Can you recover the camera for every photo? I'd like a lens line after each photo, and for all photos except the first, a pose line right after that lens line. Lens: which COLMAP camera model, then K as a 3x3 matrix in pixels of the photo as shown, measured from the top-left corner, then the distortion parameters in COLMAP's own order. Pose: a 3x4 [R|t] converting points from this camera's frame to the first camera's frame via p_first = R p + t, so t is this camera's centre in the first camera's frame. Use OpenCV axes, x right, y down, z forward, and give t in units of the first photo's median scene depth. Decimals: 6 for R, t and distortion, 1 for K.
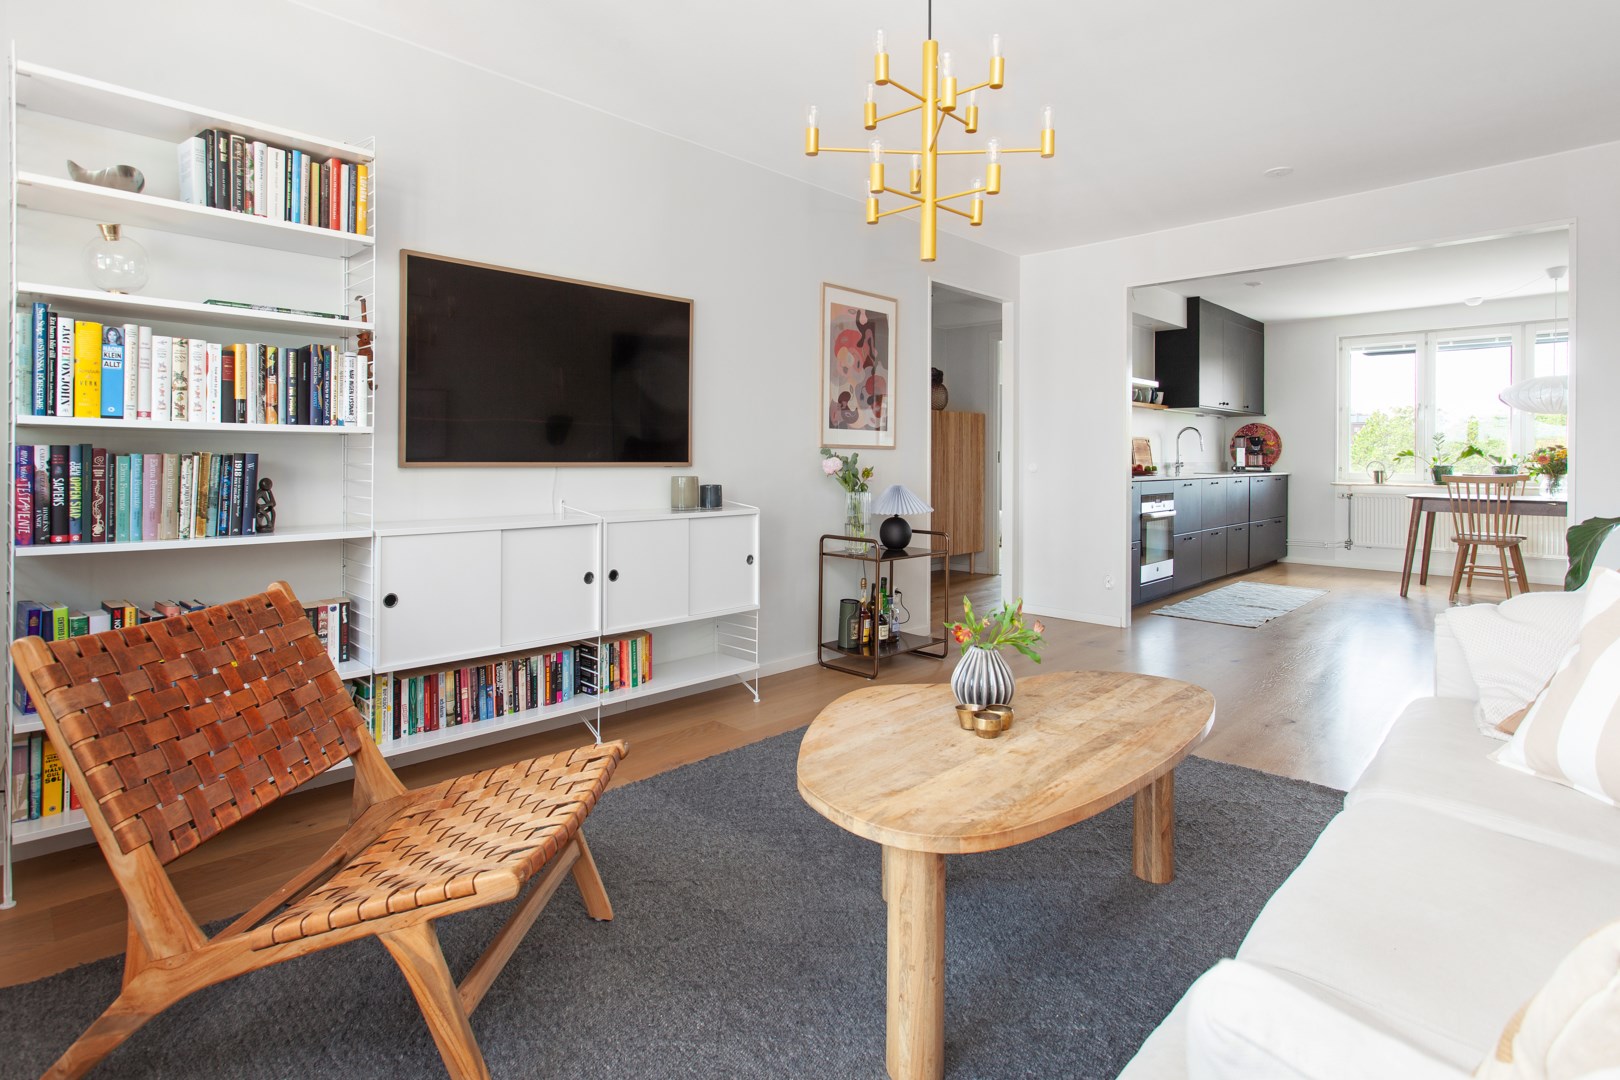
lens RADIAL K [[783.6, 0, 805.2], [0, 783.6, 455.0], [0, 0, 1]] dist [0.003362, 0.000324]
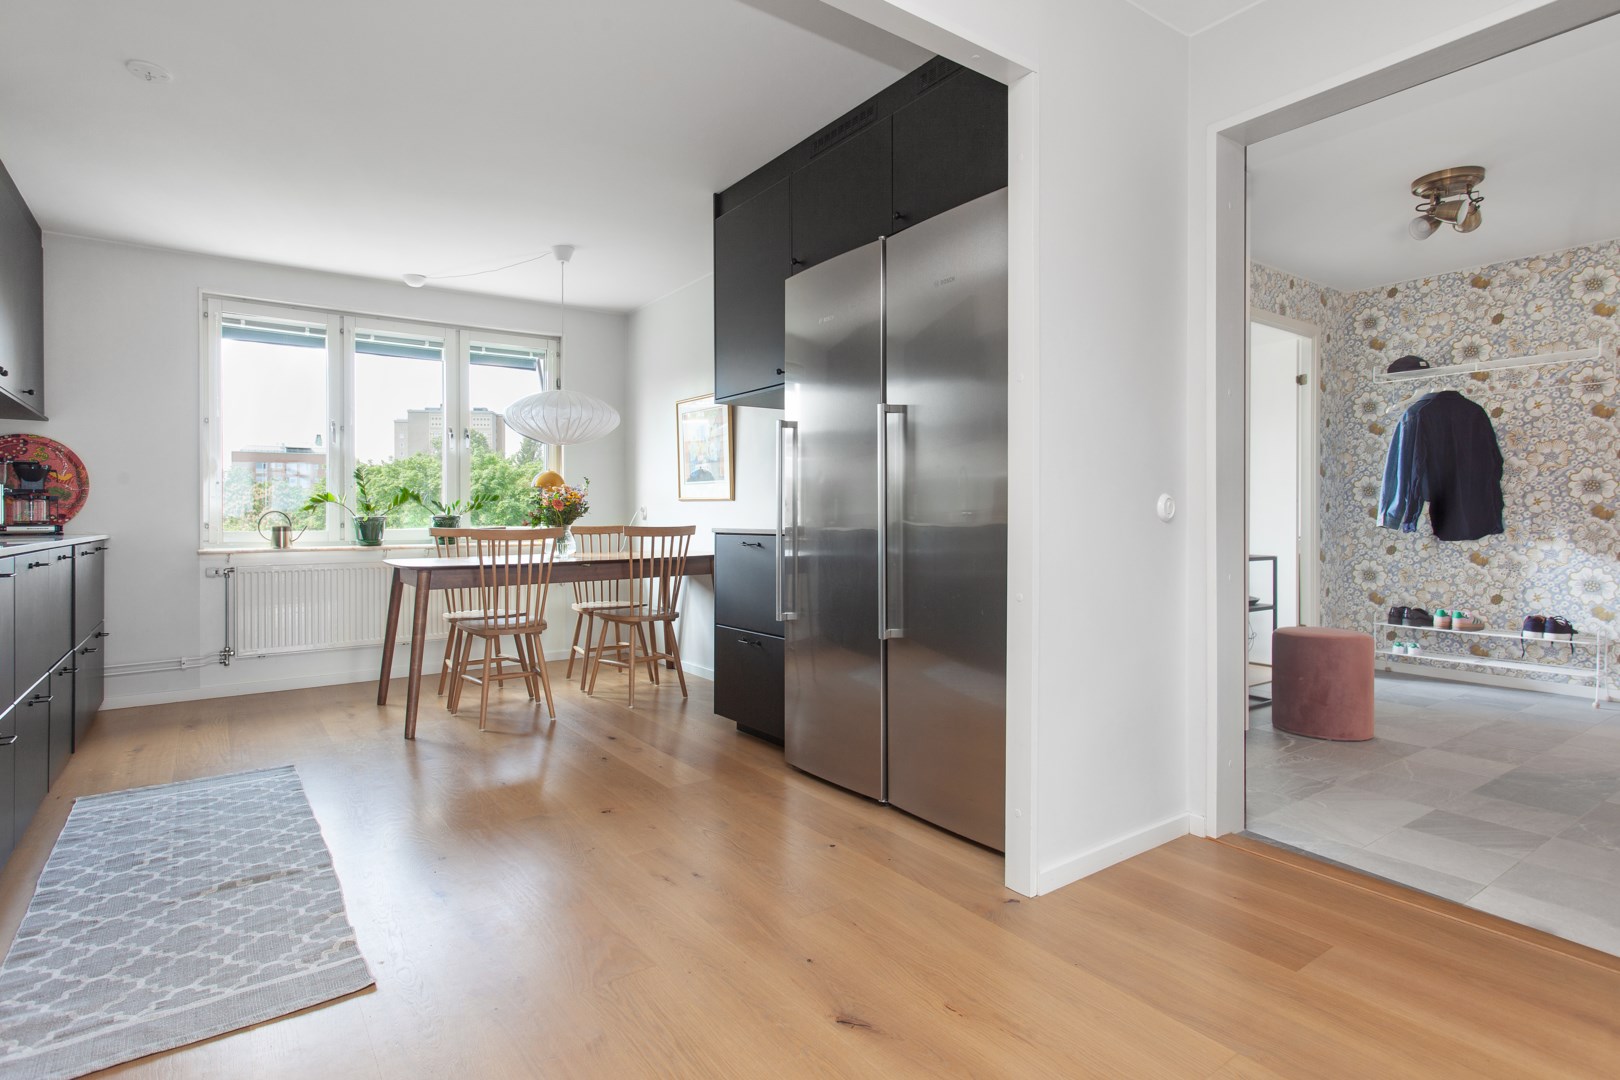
lens RADIAL K [[824.3, 0, 804.2], [0, 824.3, 518.6], [0, 0, 1]] dist [0.000162, 0.001286]
pose [[0.155087, -0.006665, 0.987878, 0.281192], [0.007062, 0.999959, 0.005638, 0.021327], [-0.987876, 0.006102, 0.155128, 0.843683]]
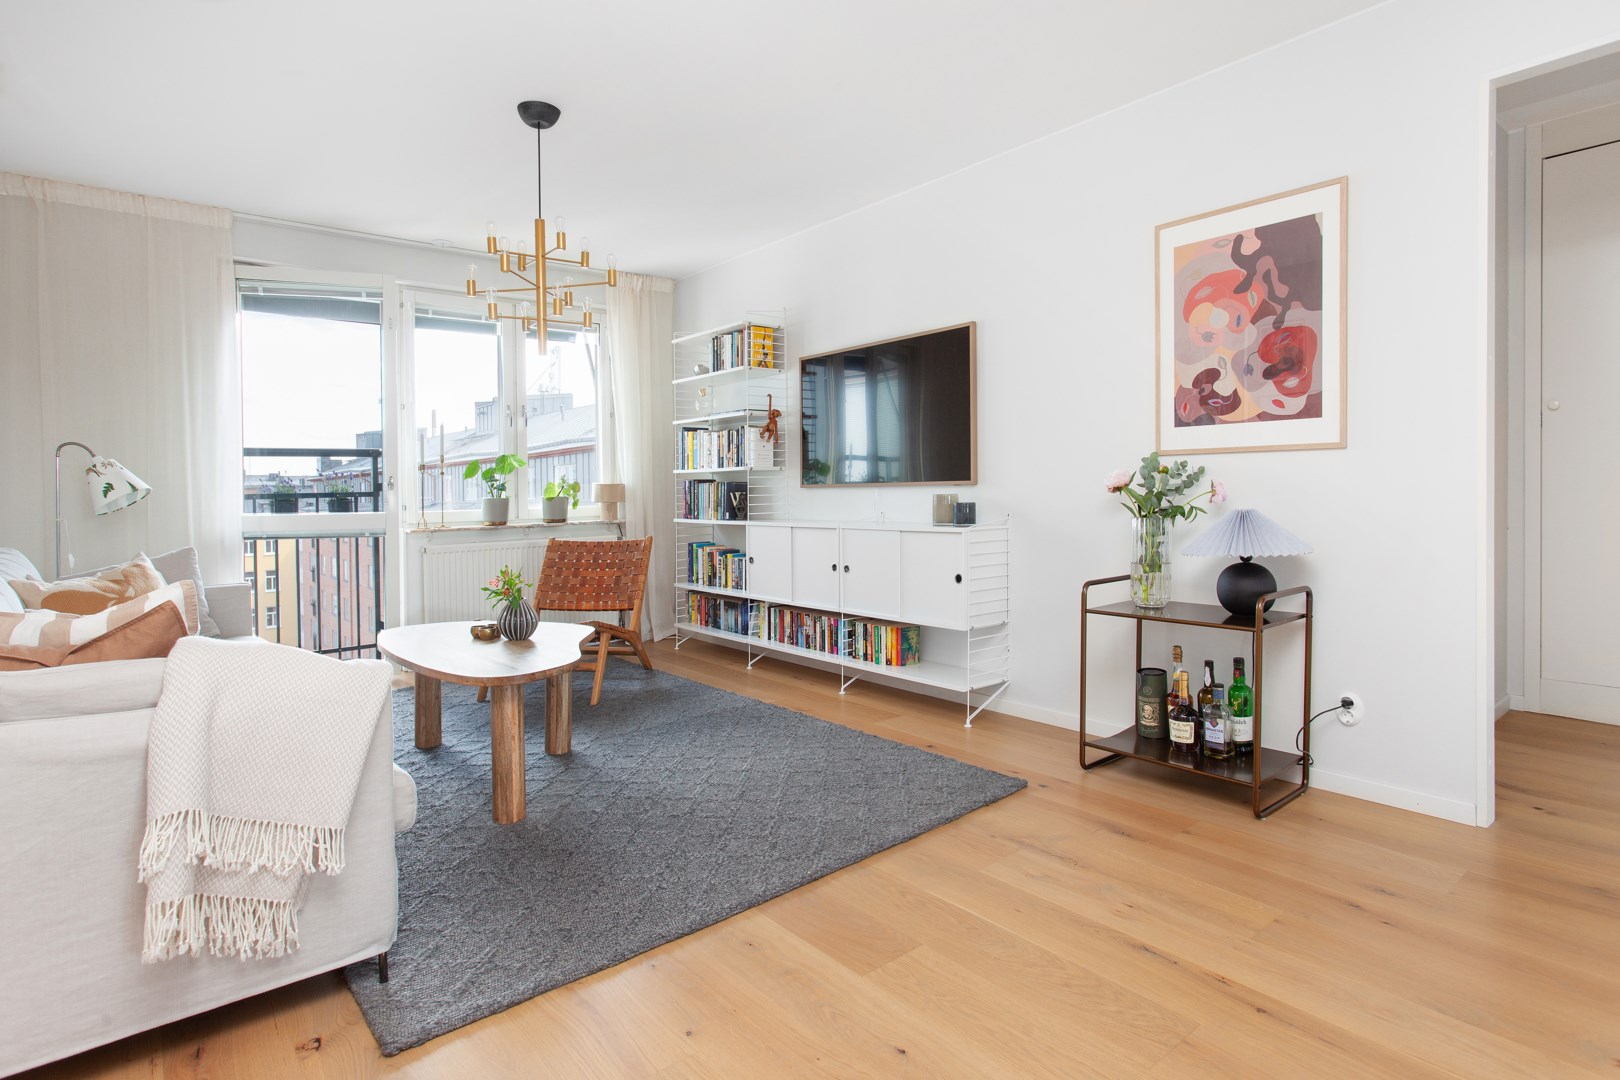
lens RADIAL K [[851.7, 0, 741.9], [0, 851.7, 514.5], [0, 0, 1]] dist [-0.008083, 0.009050]
pose [[-0.125015, 0.017782, -0.991995, 0.779813], [0.015268, 0.999755, 0.015997, 0.024327], [0.992037, -0.013146, -0.125256, 0.657287]]
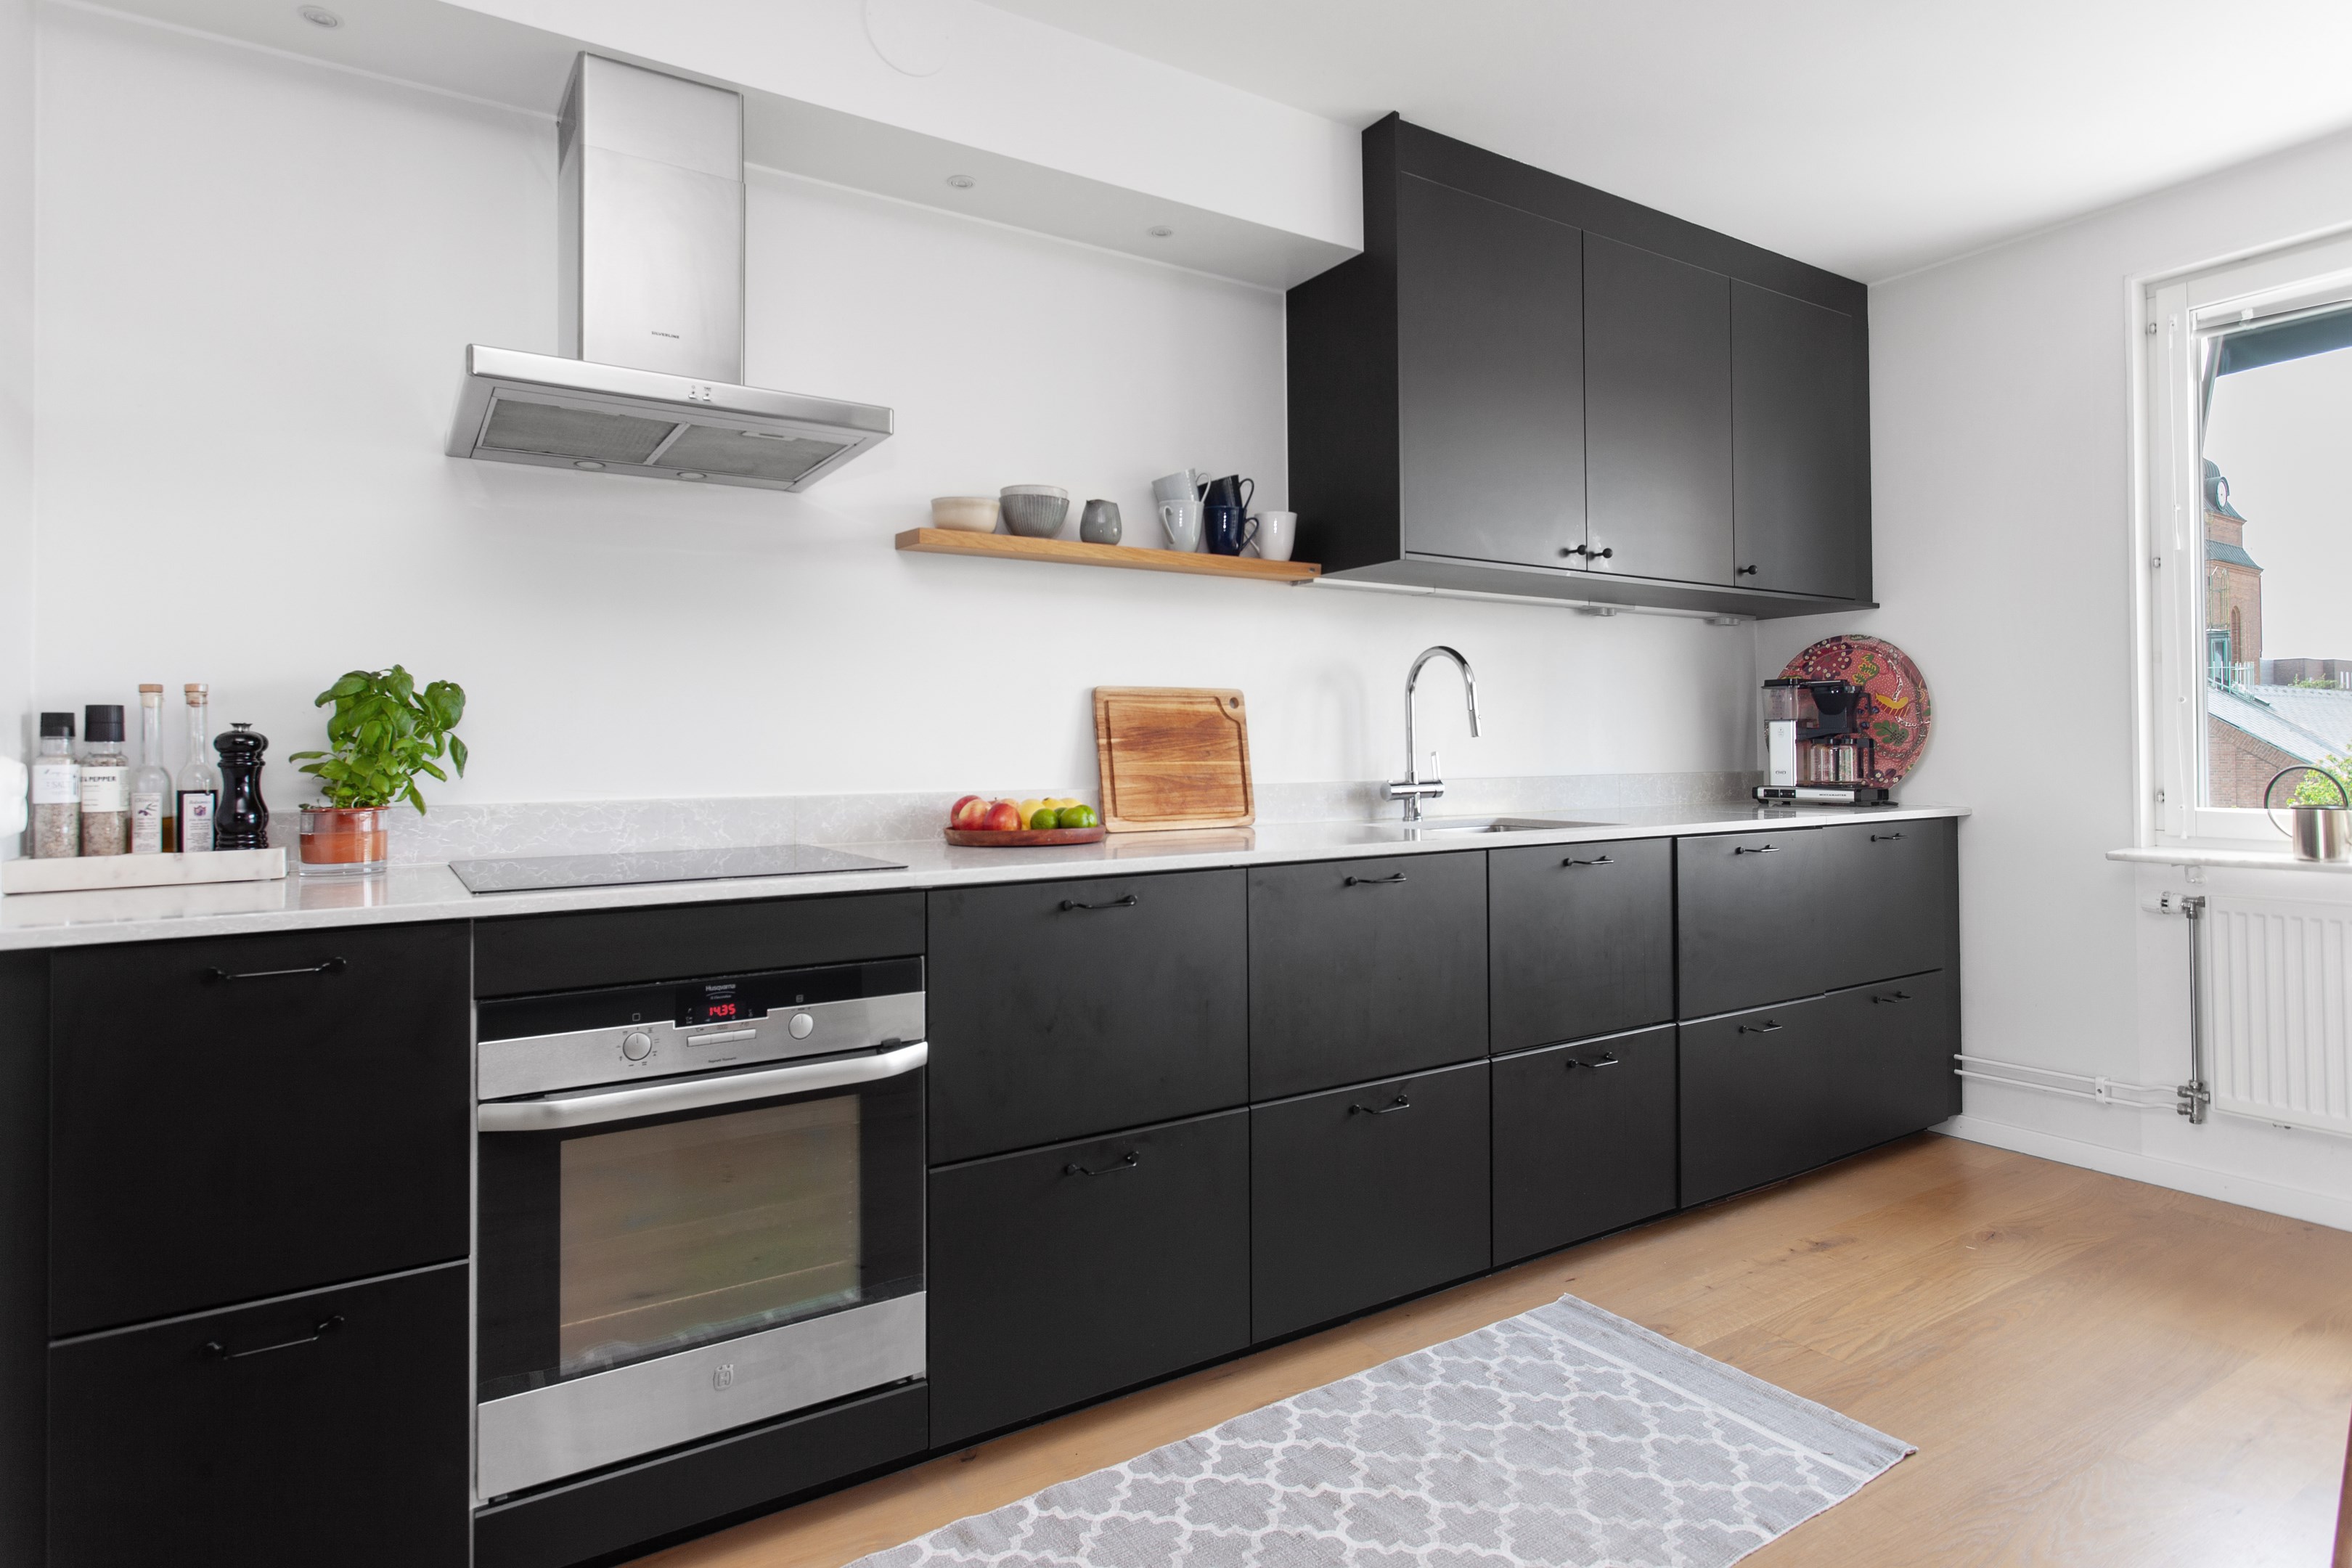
lens RADIAL K [[1231.8, 0, 1126.0], [0, 1231.8, 754.6], [0, 0, 1]] dist [-0.004856, 0.008742]
pose [[0.973727, -0.016045, -0.227153, 0.783698], [0.016098, 0.999869, -0.001619, -0.000940], [0.227150, -0.002080, 0.973858, 0.938548]]
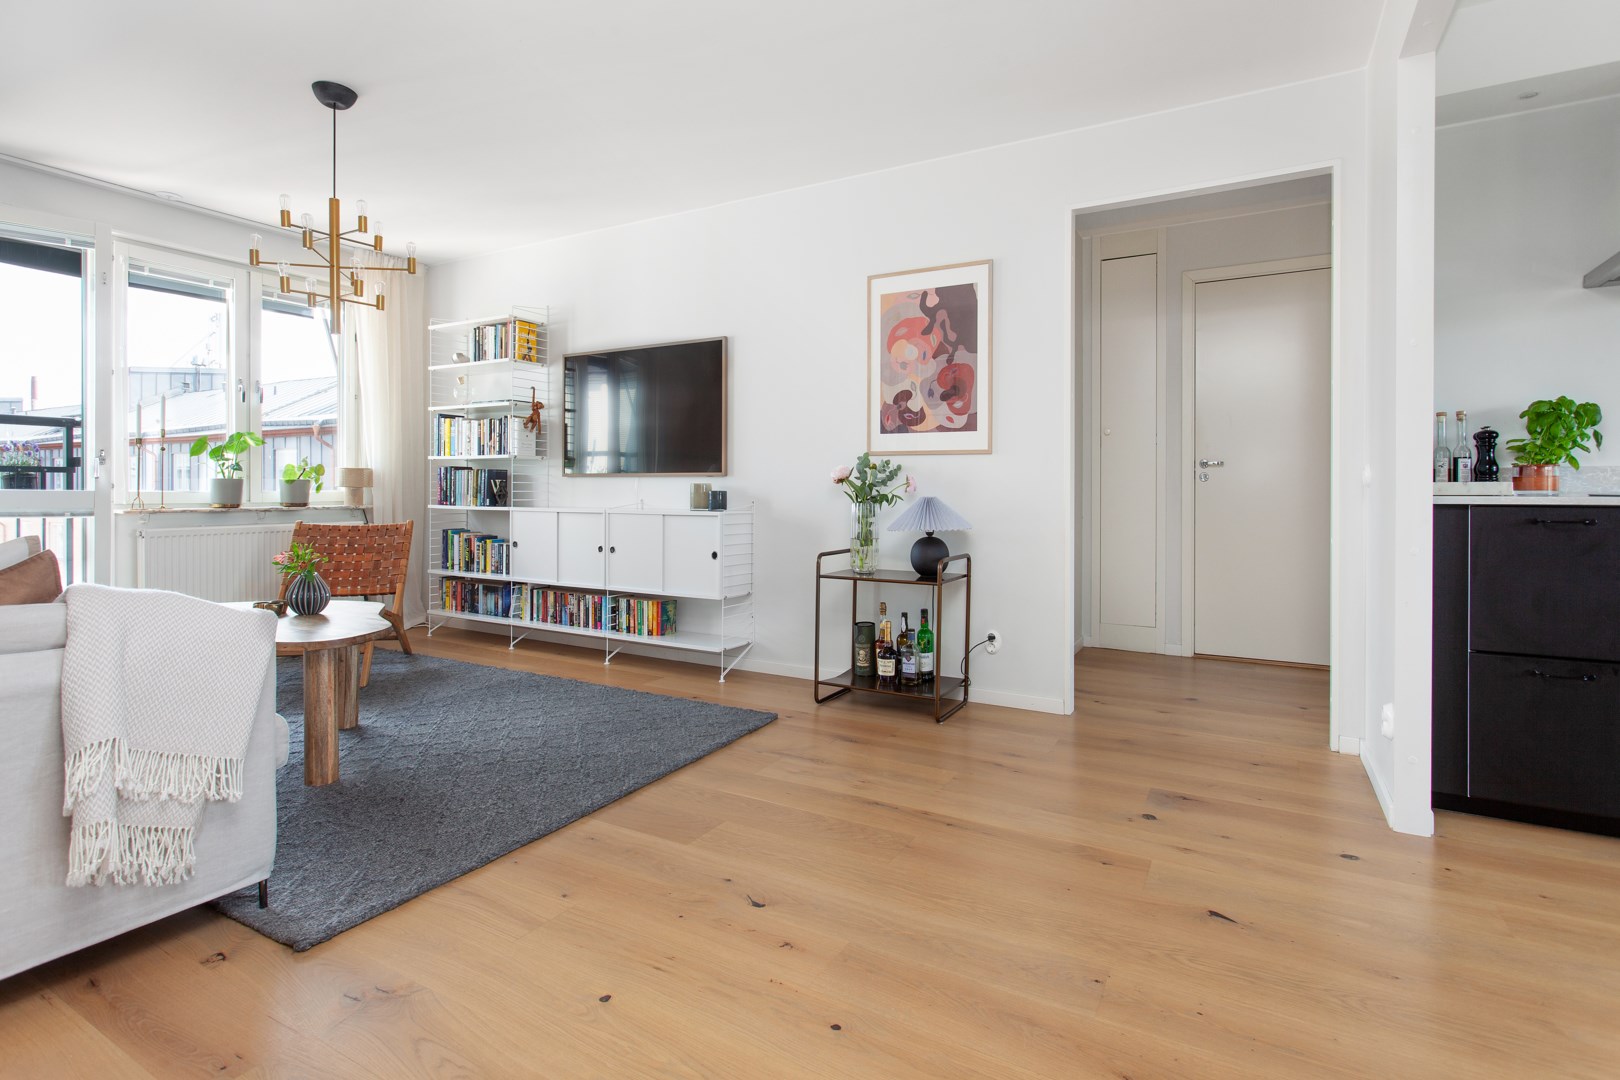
lens RADIAL K [[794.8, 0, 828.0], [0, 794.8, 497.4], [0, 0, 1]] dist [0.001055, 0.001796]
pose [[0.292329, 0.005116, -0.956304, 0.831648], [0.001636, 0.999982, 0.005849, 0.031922], [0.956316, -0.003275, 0.292315, 0.622820]]
